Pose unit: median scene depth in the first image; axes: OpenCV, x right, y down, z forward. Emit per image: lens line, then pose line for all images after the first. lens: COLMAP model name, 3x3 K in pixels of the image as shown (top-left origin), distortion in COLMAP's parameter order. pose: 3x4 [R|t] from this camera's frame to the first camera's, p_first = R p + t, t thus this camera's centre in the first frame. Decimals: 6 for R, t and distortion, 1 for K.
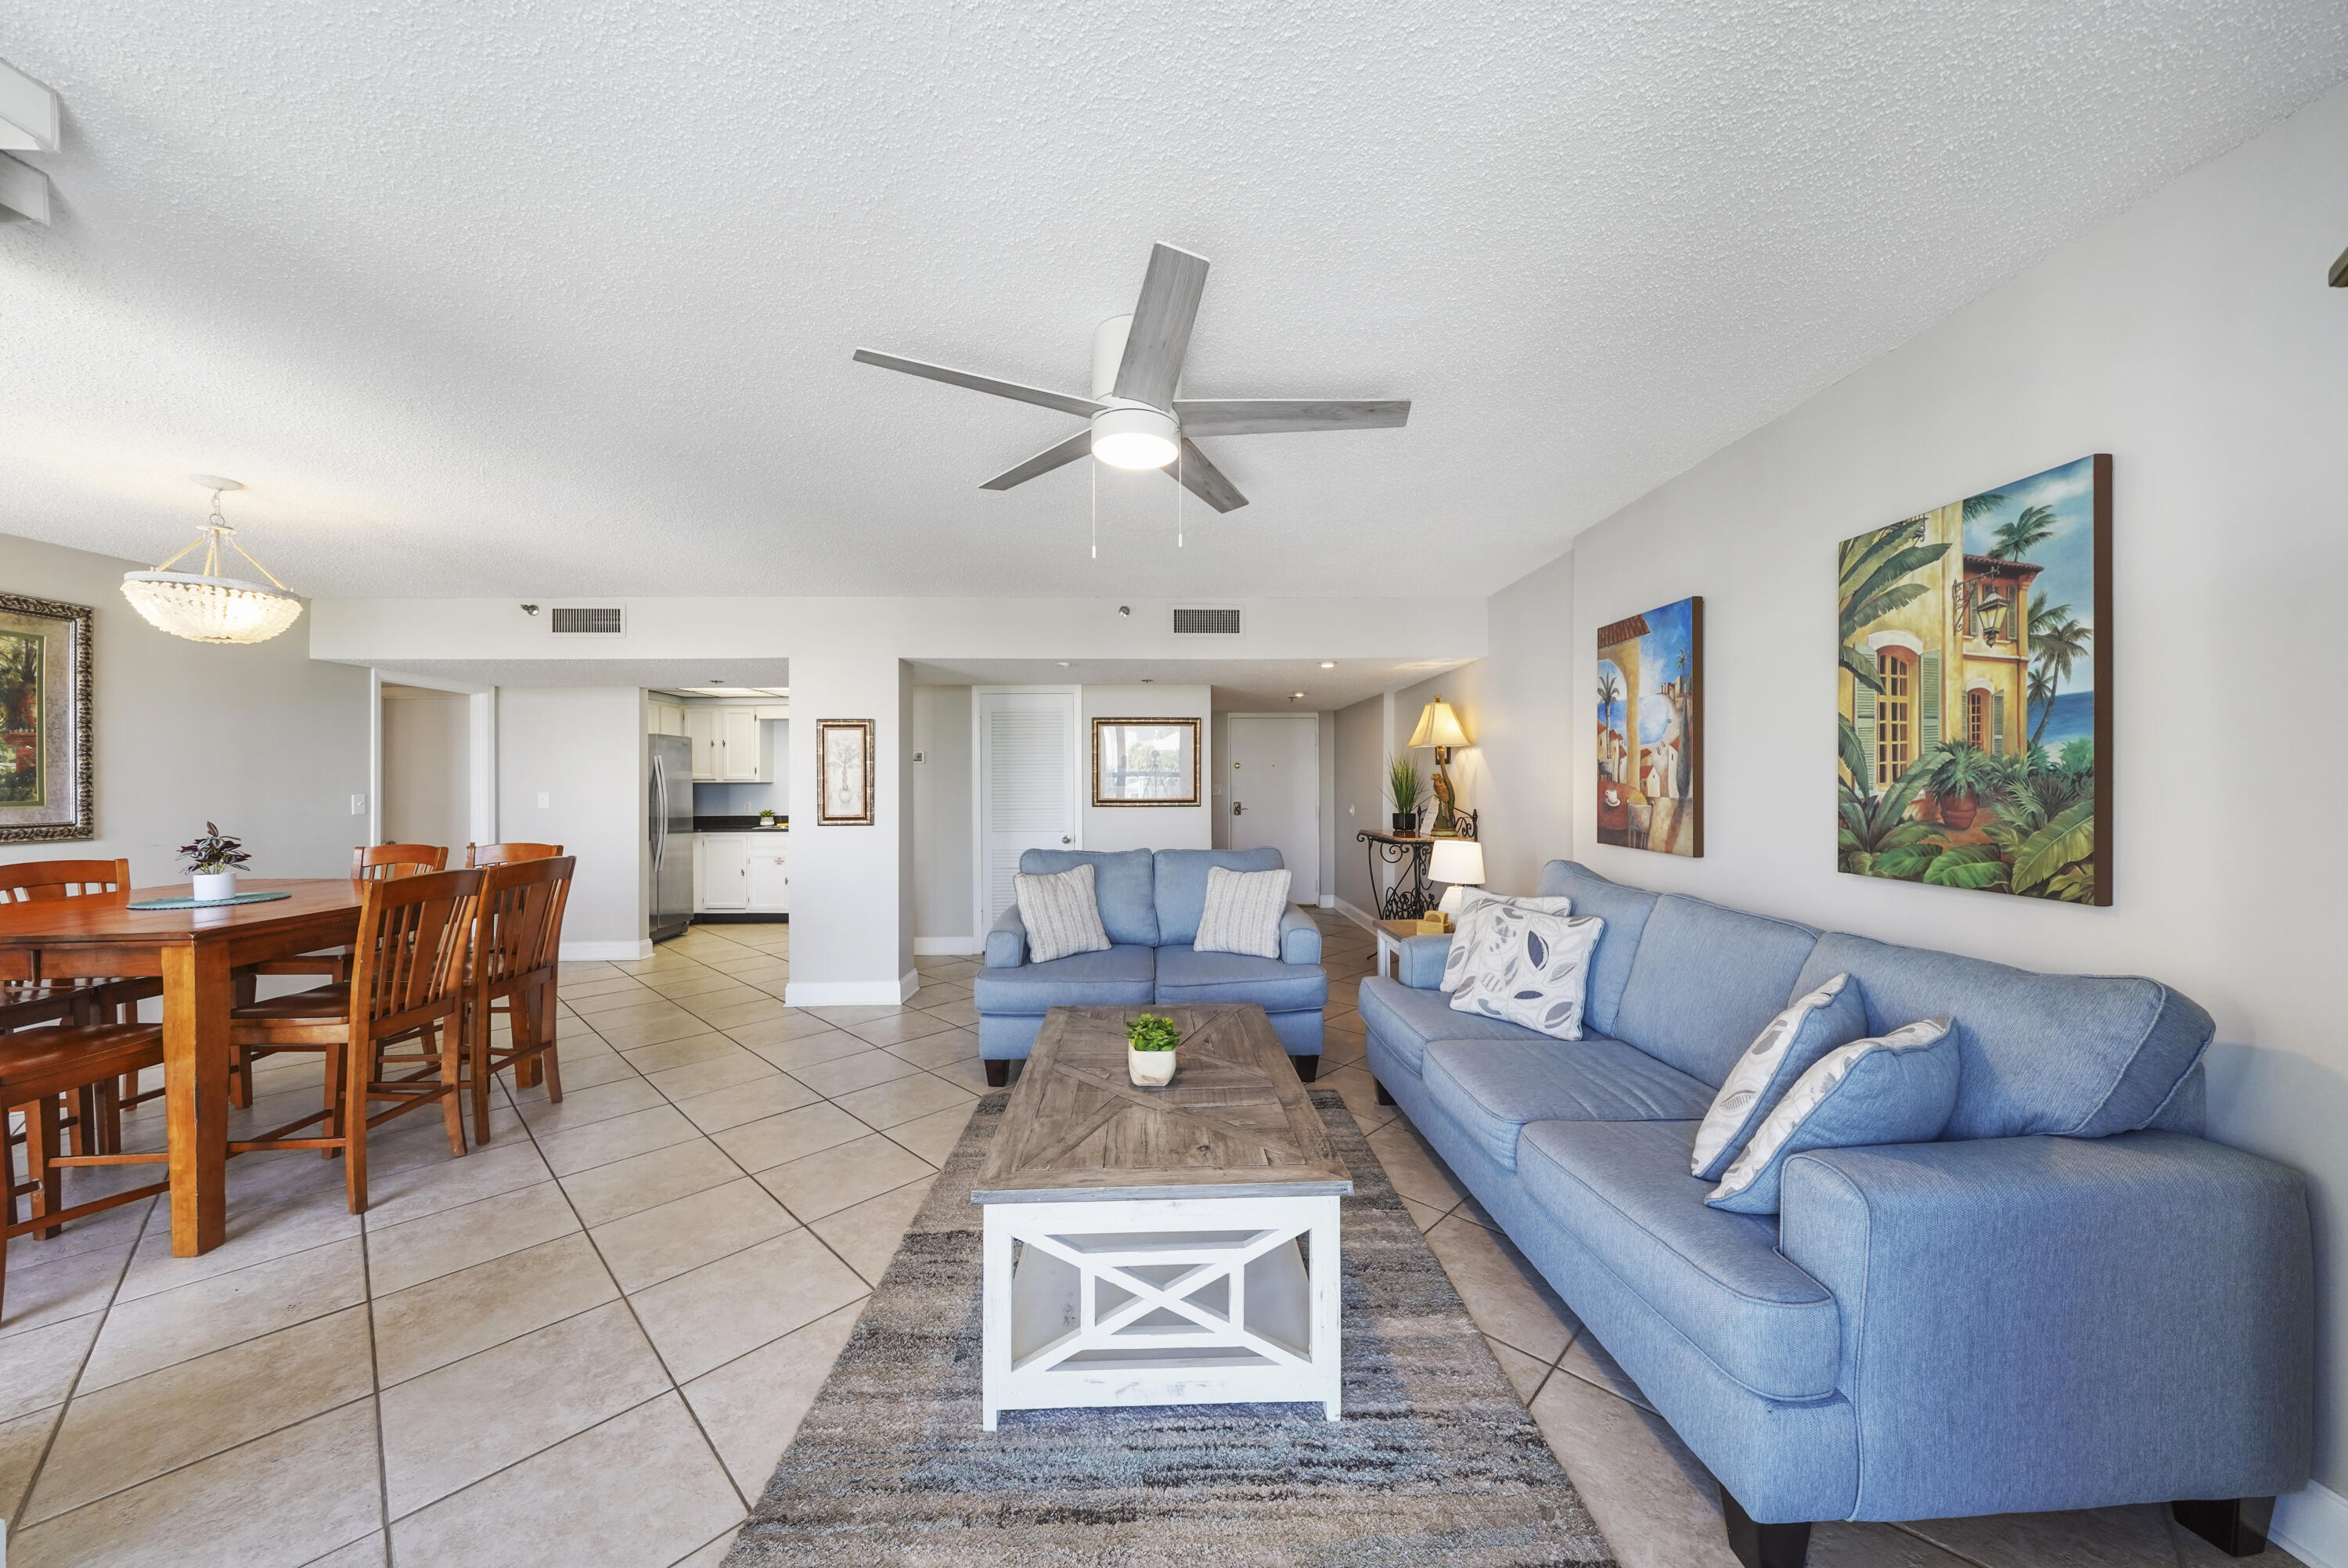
lens RADIAL K [[802.8, 0, 1166.9], [0, 802.8, 782.0], [0, 0, 1]] dist [0.002822, -0.000118]
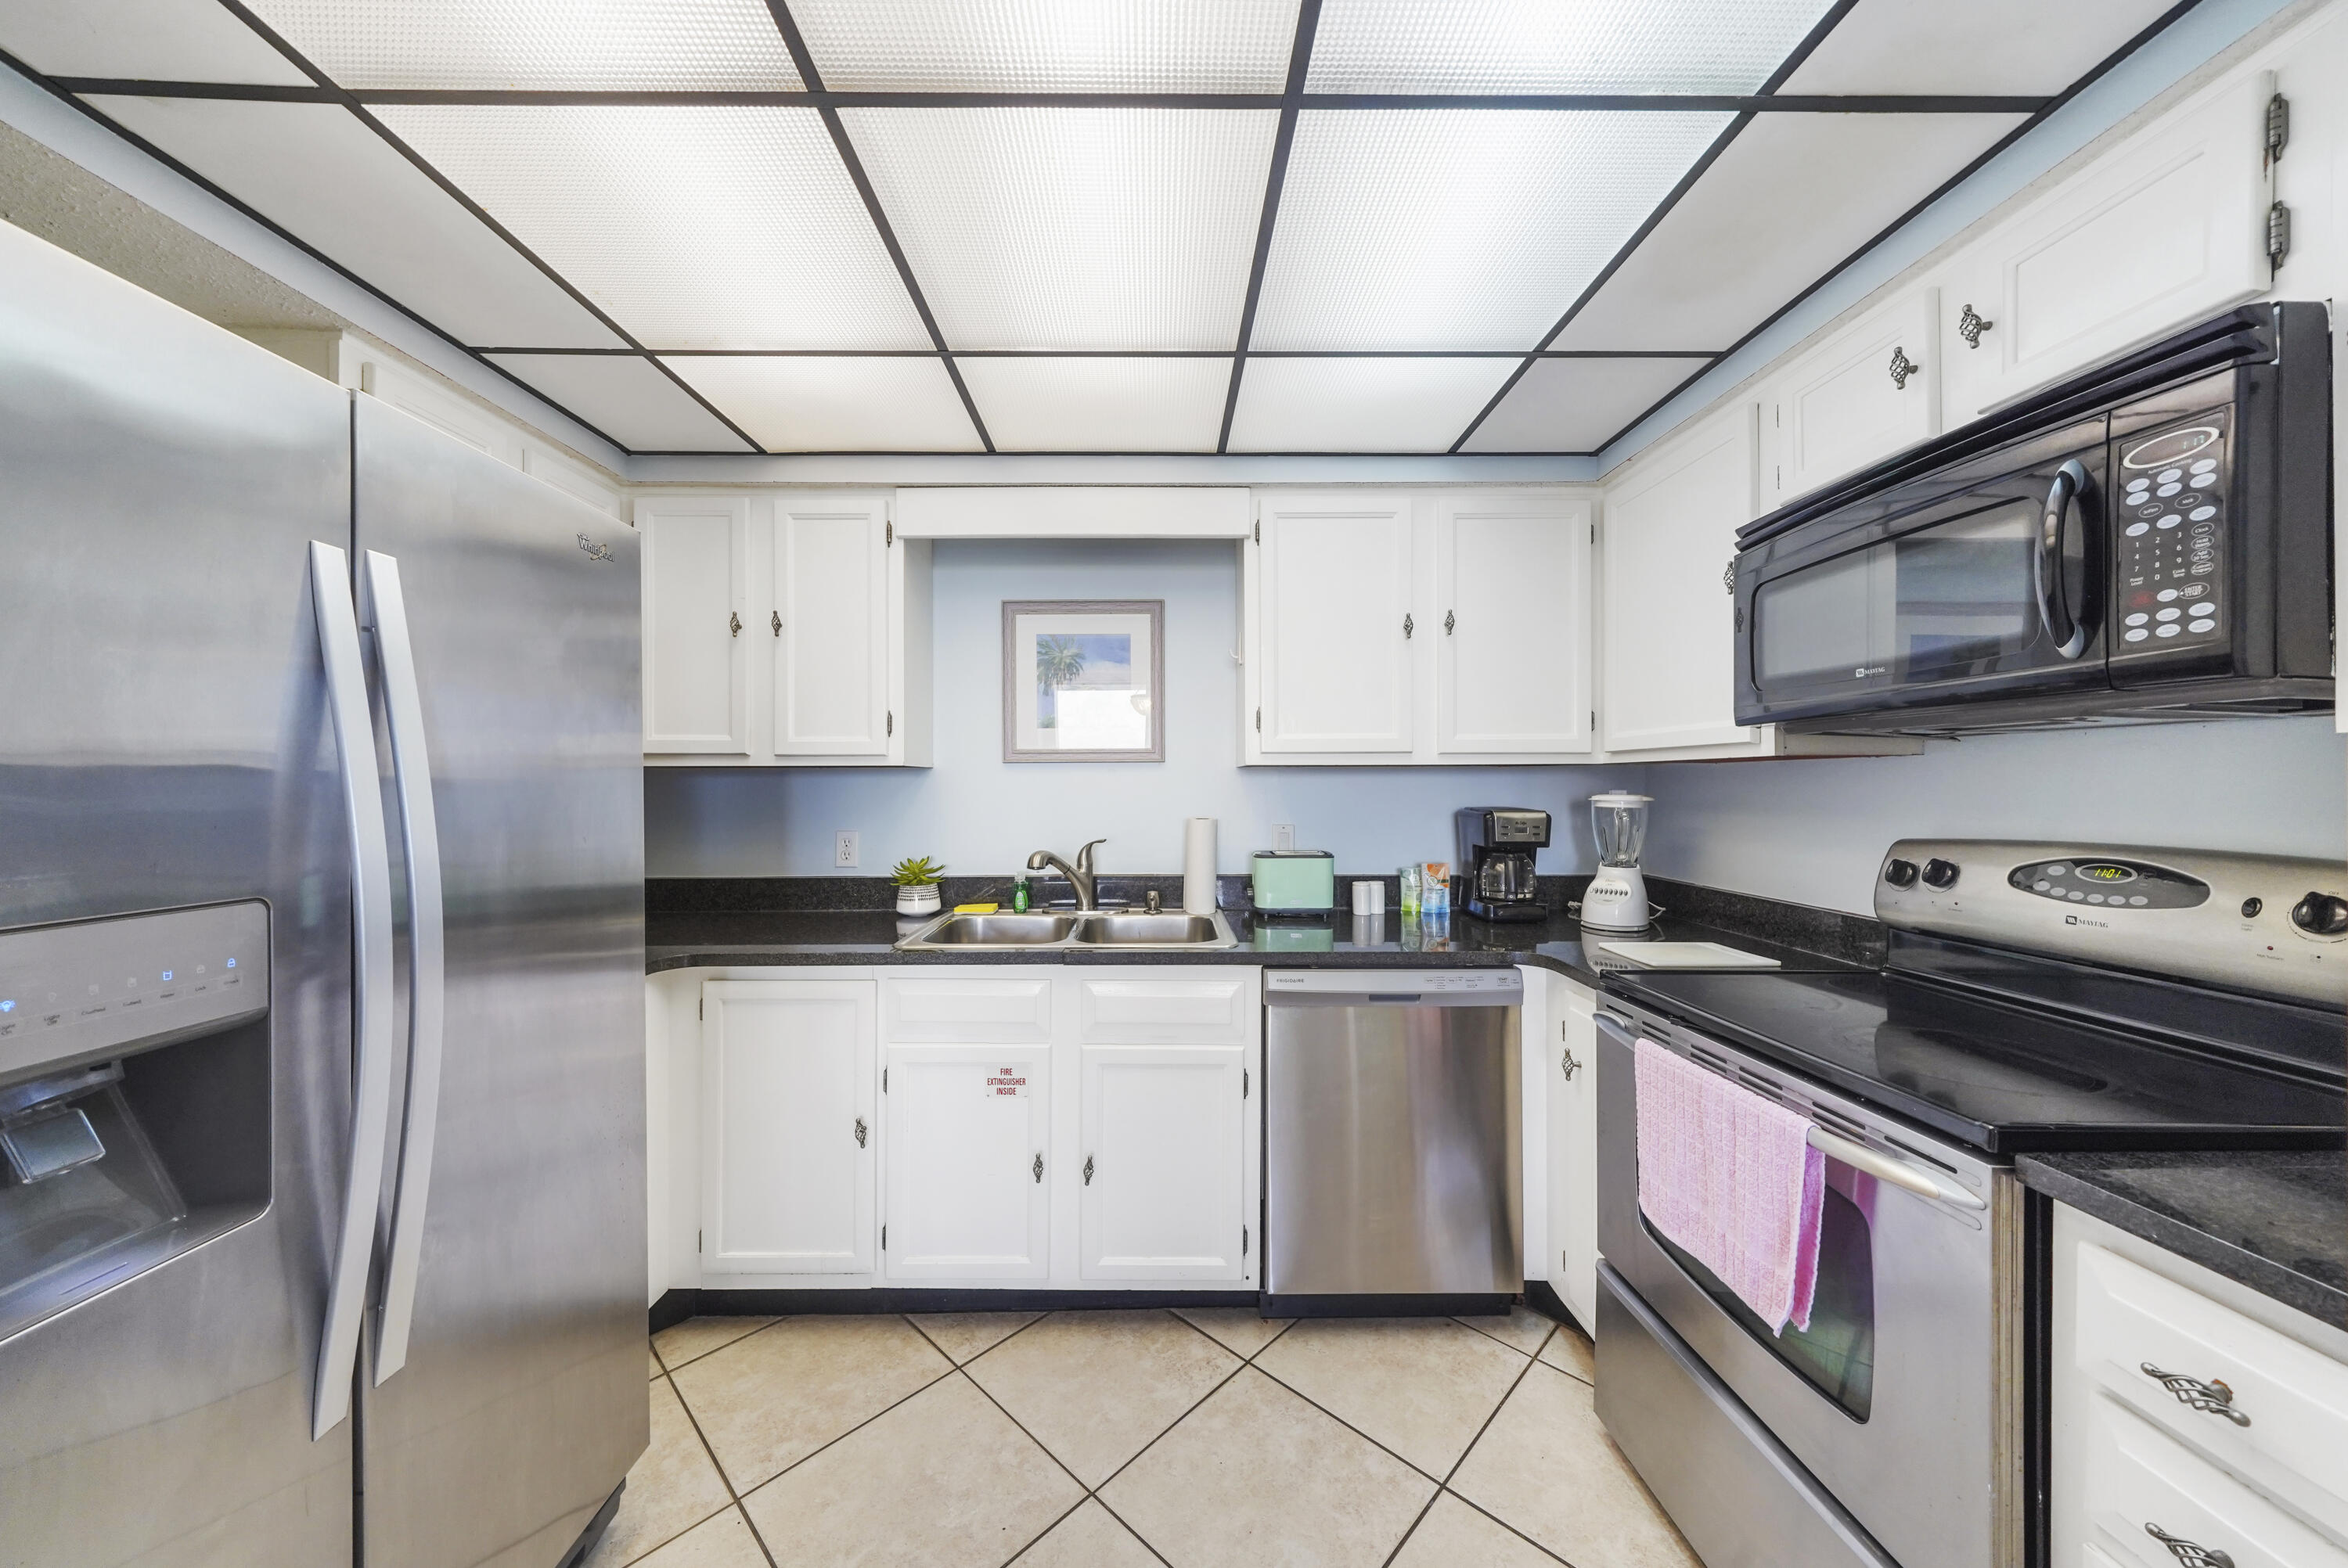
lens RADIAL K [[802.8, 0, 1166.9], [0, 802.8, 782.0], [0, 0, 1]] dist [0.002822, -0.000118]
pose [[0.999994, 0.002566, -0.002157, -1.141134], [-0.002544, 0.999947, 0.009954, 0.010656], [0.002183, -0.009949, 0.999948, 1.998590]]
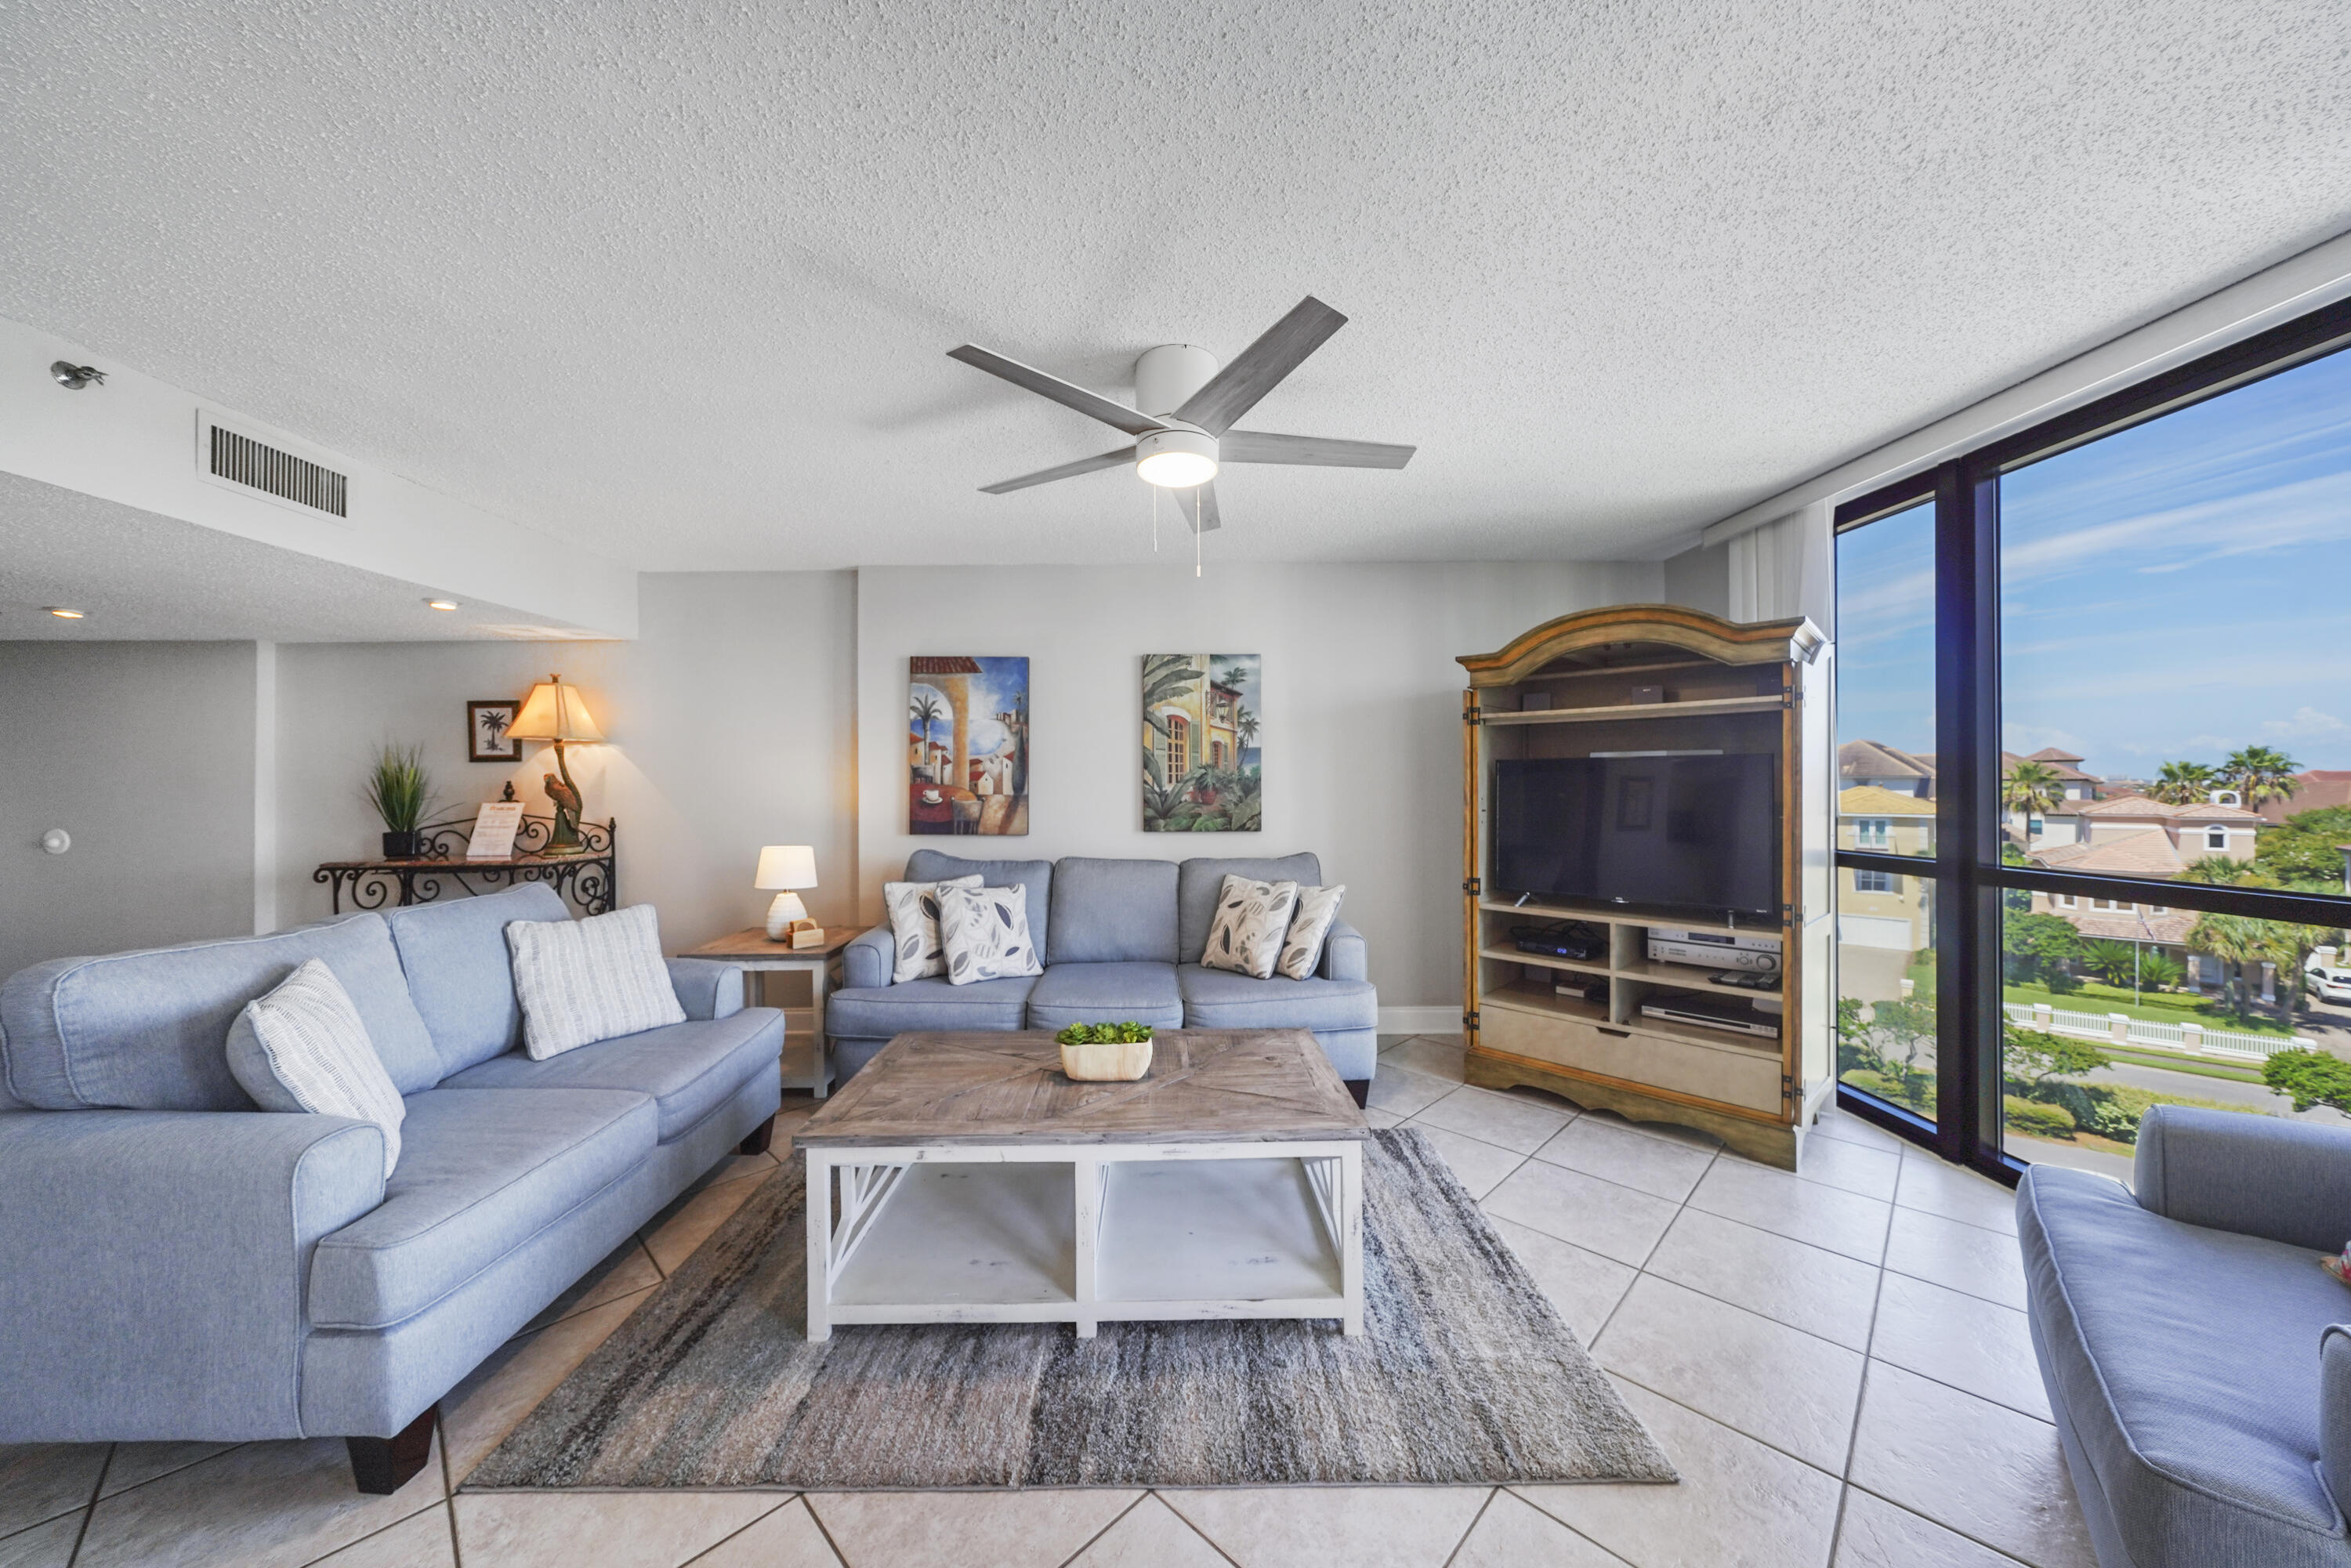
lens RADIAL K [[803.9, 0, 1168.4], [0, 803.9, 782.0], [0, 0, 1]] dist [0.002822, -0.000118]
pose [[0.012677, 0.006624, 0.999898, -0.779458], [0.003248, 0.999973, -0.006666, 0.007665], [-0.999914, 0.003332, 0.012656, 0.704680]]
